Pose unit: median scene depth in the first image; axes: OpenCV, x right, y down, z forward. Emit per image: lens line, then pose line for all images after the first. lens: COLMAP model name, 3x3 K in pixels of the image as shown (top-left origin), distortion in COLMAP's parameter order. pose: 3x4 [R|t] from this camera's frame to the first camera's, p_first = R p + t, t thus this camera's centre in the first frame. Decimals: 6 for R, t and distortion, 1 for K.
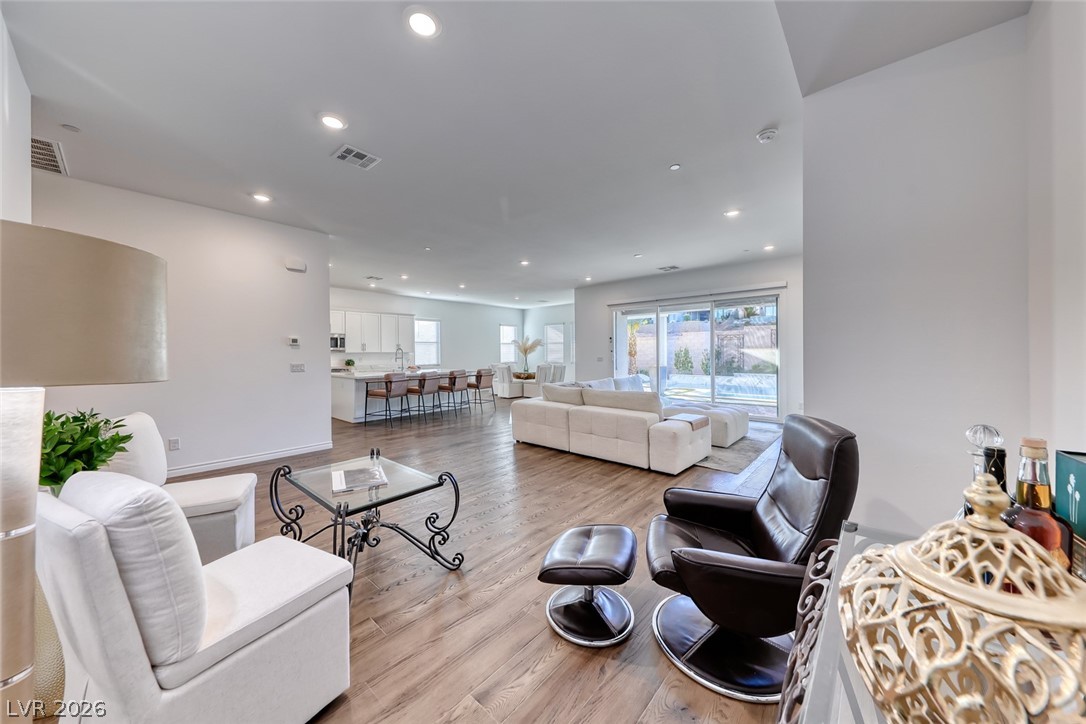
lens RADIAL K [[372.8, 0, 537.8], [0, 372.8, 355.2], [0, 0, 1]] dist [0.013443, -0.003320]
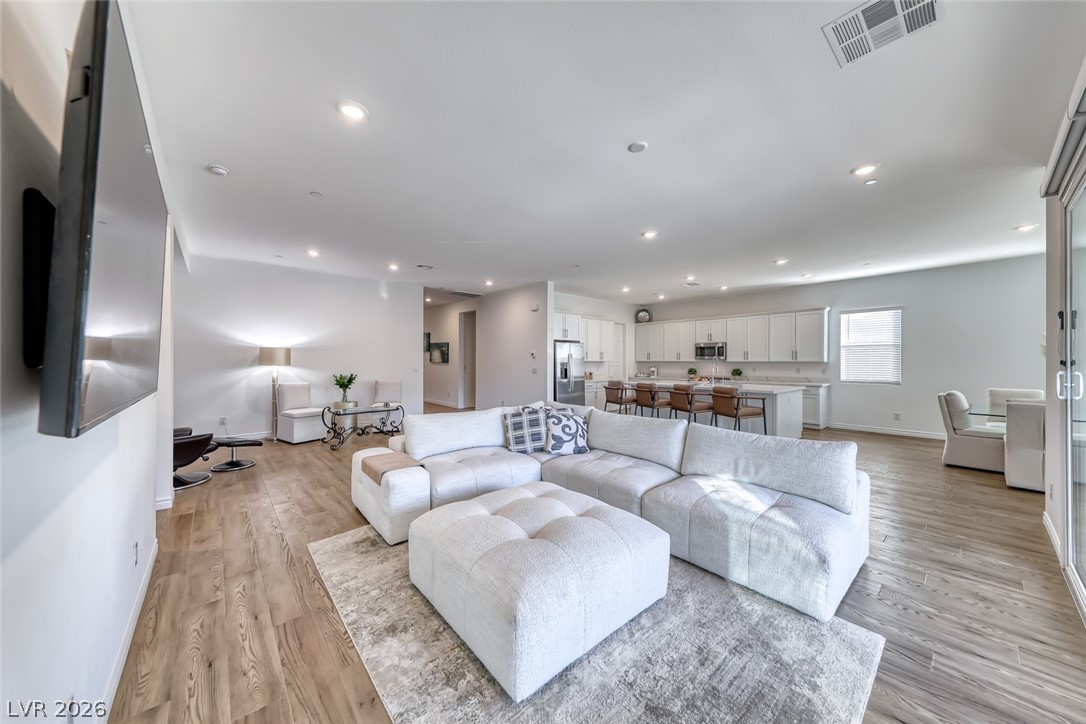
lens RADIAL K [[369.5, 0, 540.7], [0, 369.5, 361.4], [0, 0, 1]] dist [0.019636, -0.005032]
pose [[-0.120893, 0.007354, -0.992638, 0.530939], [-0.009299, 0.999920, 0.008540, -0.011820], [0.992622, 0.010263, -0.120815, 0.690703]]
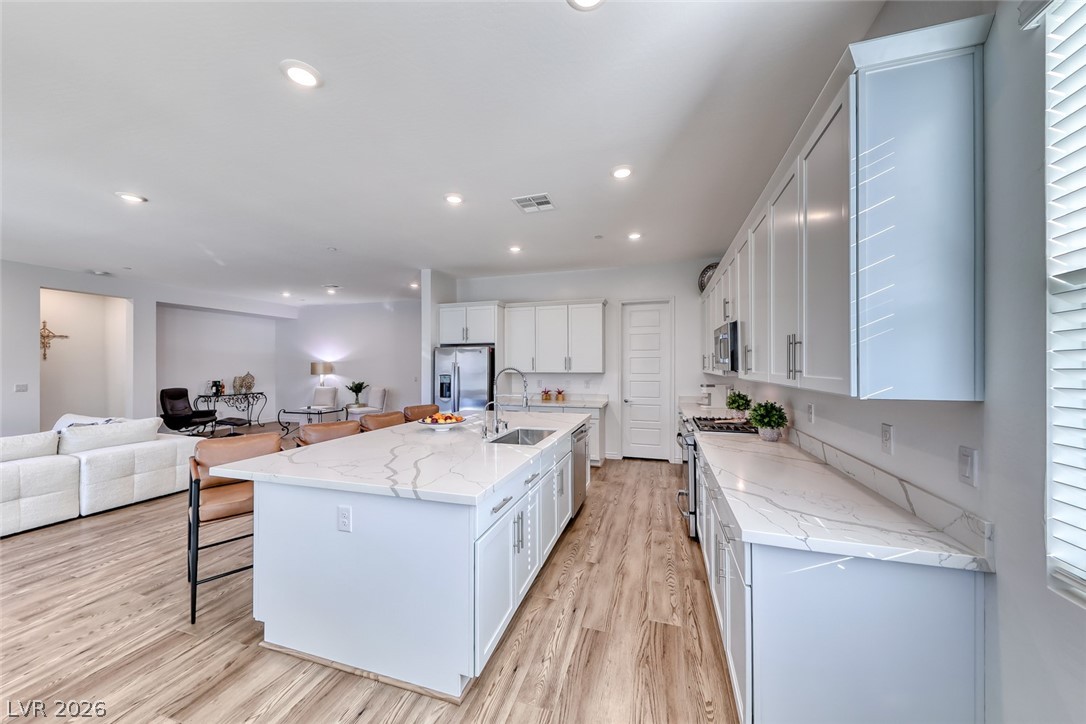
lens RADIAL K [[378.2, 0, 543.0], [0, 378.2, 362.0], [0, 0, 1]] dist [0.005853, -0.000110]
pose [[-0.908329, 0.005000, -0.418226, -0.246843], [0.005662, 0.999984, -0.000343, -0.023518], [0.418217, -0.002680, -0.908343, 1.318232]]
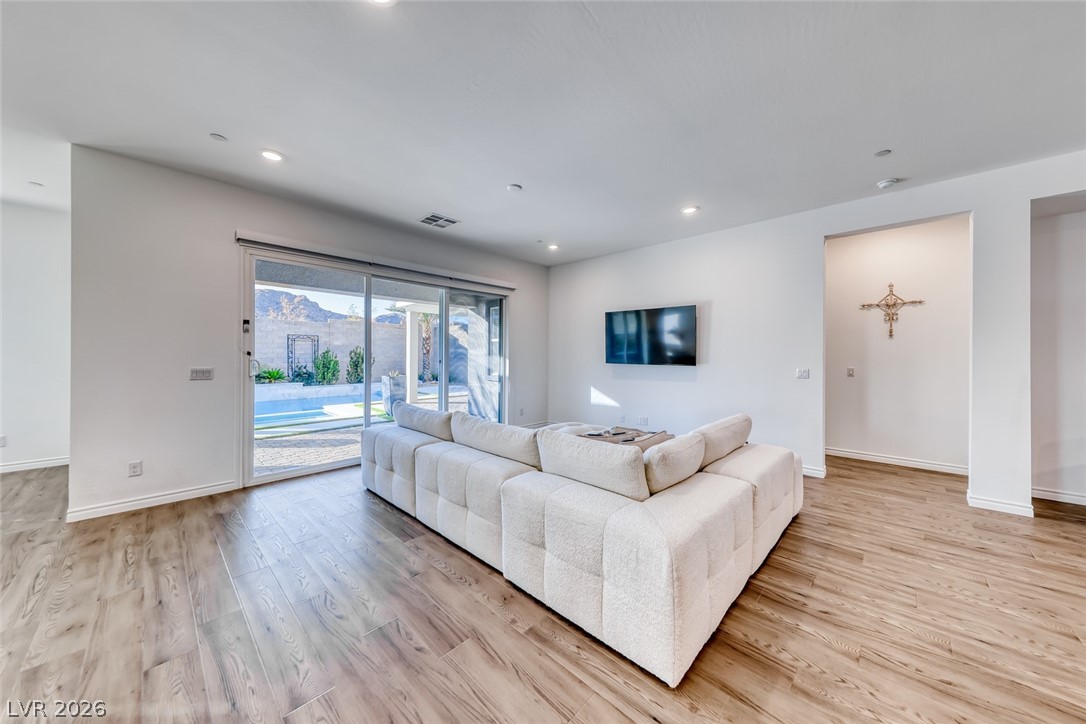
lens RADIAL K [[372.8, 0, 537.8], [0, 372.8, 355.2], [0, 0, 1]] dist [0.013443, -0.003320]
pose [[0.031683, 0.007170, 0.999472, -0.215589], [0.001004, 0.999974, -0.007206, -0.005615], [-0.999497, 0.001231, 0.031675, 0.694283]]
